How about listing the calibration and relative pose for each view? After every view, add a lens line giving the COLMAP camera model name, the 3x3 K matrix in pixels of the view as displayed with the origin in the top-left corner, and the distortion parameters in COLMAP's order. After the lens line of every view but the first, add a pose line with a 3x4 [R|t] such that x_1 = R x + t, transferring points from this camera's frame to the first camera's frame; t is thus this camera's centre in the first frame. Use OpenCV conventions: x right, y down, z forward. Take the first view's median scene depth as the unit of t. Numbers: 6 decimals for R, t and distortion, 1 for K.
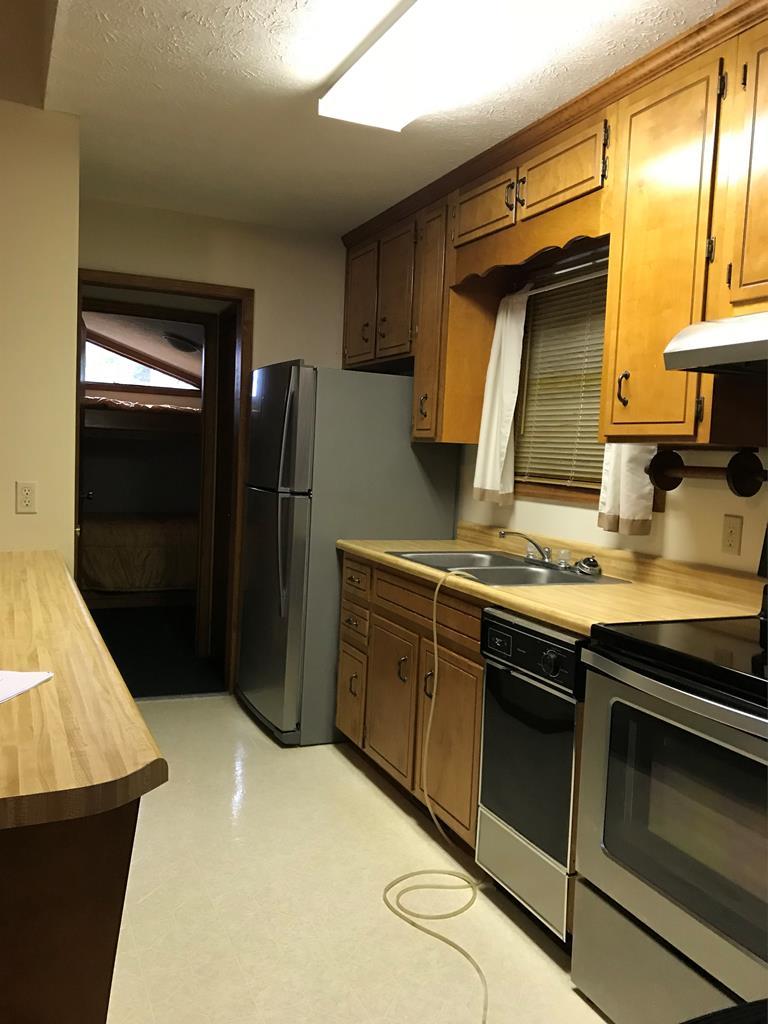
lens RADIAL K [[846.4, 0, 384.0], [0, 846.4, 512.0], [0, 0, 1]] dist [0.001710, 0.000084]
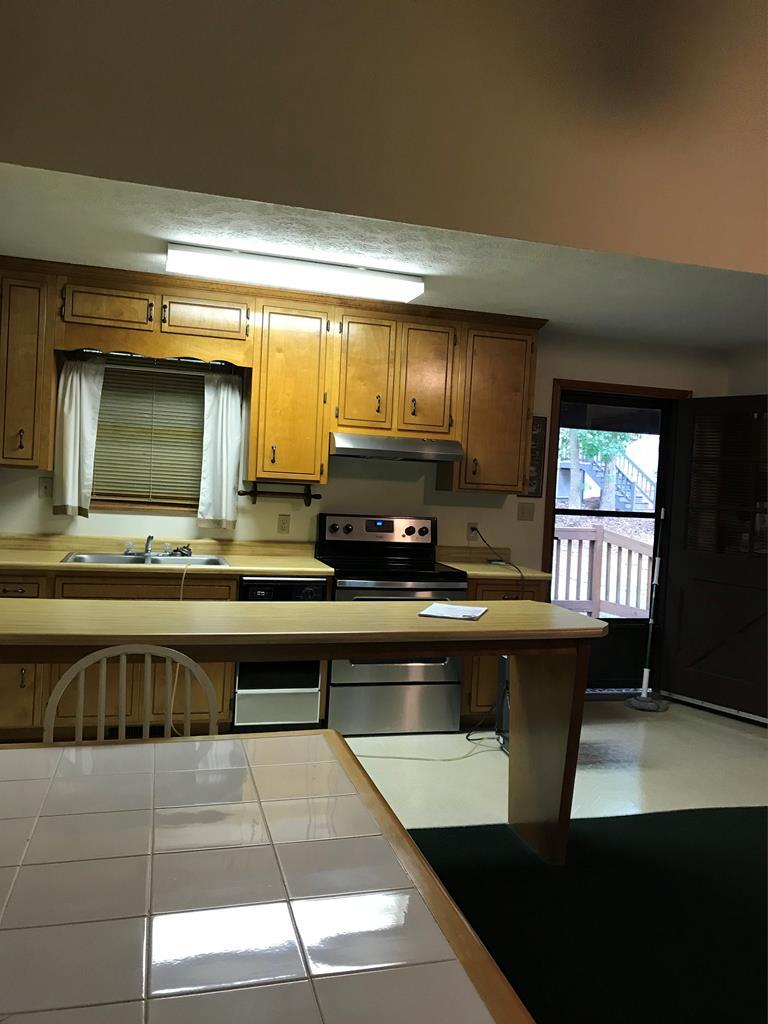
lens RADIAL K [[802.3, 0, 408.5], [0, 802.3, 513.7], [0, 0, 1]] dist [0.004427, -0.083094]
pose [[0.131178, -0.071471, 0.988779, -1.279043], [0.020838, 0.997376, 0.069328, -0.111081], [-0.991140, 0.011510, 0.132324, 0.382891]]
